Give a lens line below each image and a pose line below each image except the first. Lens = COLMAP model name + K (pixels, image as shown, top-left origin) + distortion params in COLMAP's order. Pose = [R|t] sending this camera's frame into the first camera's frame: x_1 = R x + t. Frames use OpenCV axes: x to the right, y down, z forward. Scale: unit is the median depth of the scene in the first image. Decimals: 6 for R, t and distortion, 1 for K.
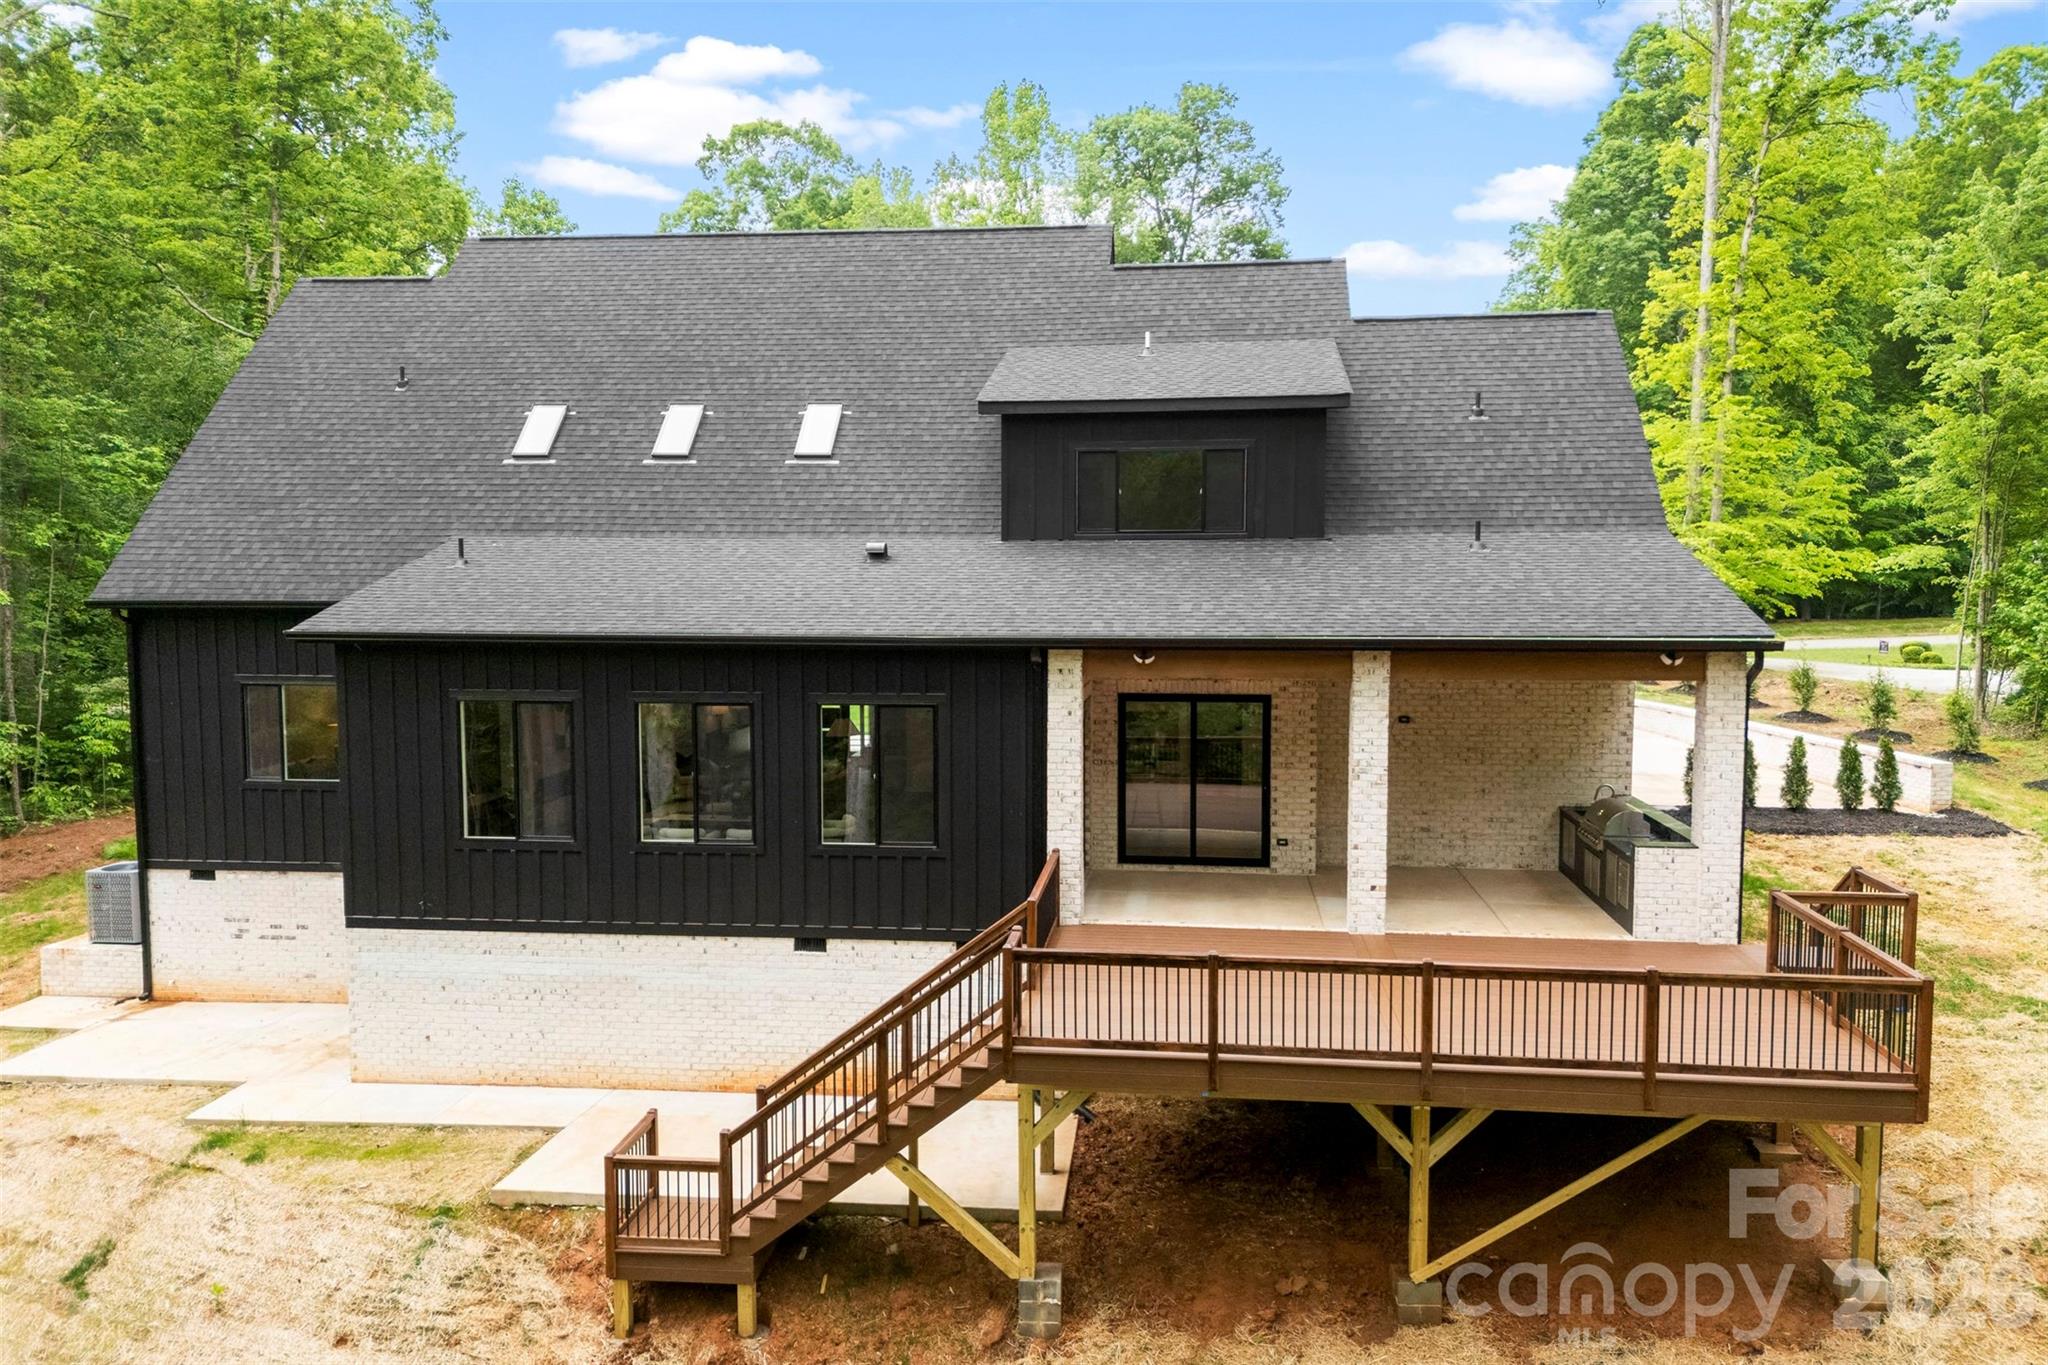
lens RADIAL K [[1441.8, 0, 1063.7], [0, 1441.8, 678.2], [0, 0, 1]] dist [0.084368, -0.098962]
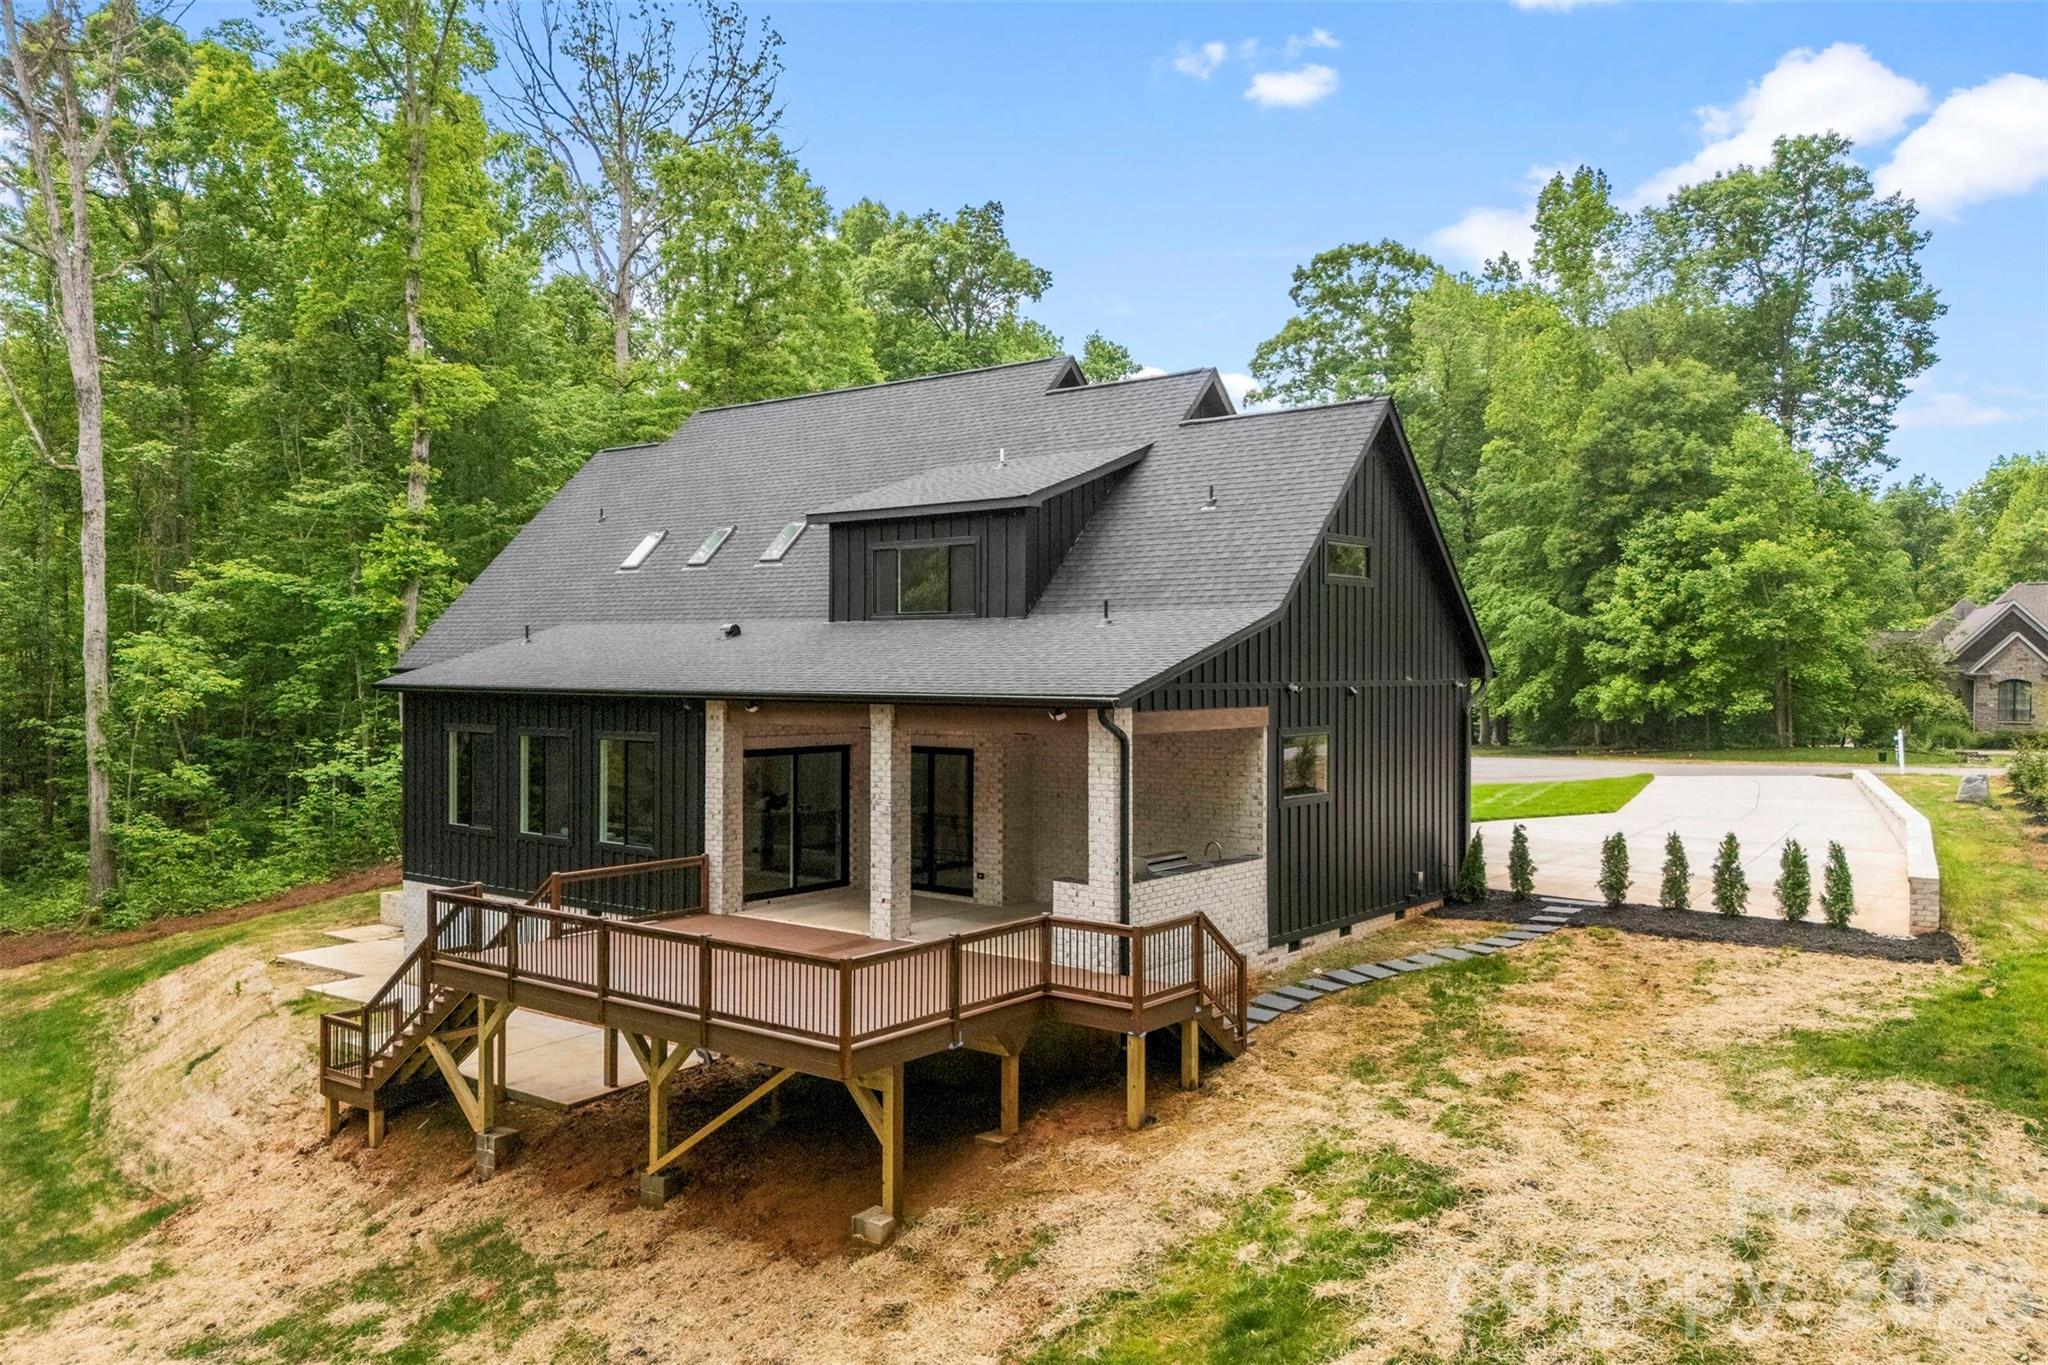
lens RADIAL K [[1441.8, 0, 1063.7], [0, 1441.8, 678.2], [0, 0, 1]] dist [0.084368, -0.098962]
pose [[0.865660, 0.008713, -0.500556, 0.772435], [-0.043665, 0.997352, -0.058154, 0.018611], [0.498724, 0.072198, 0.863749, 0.013938]]
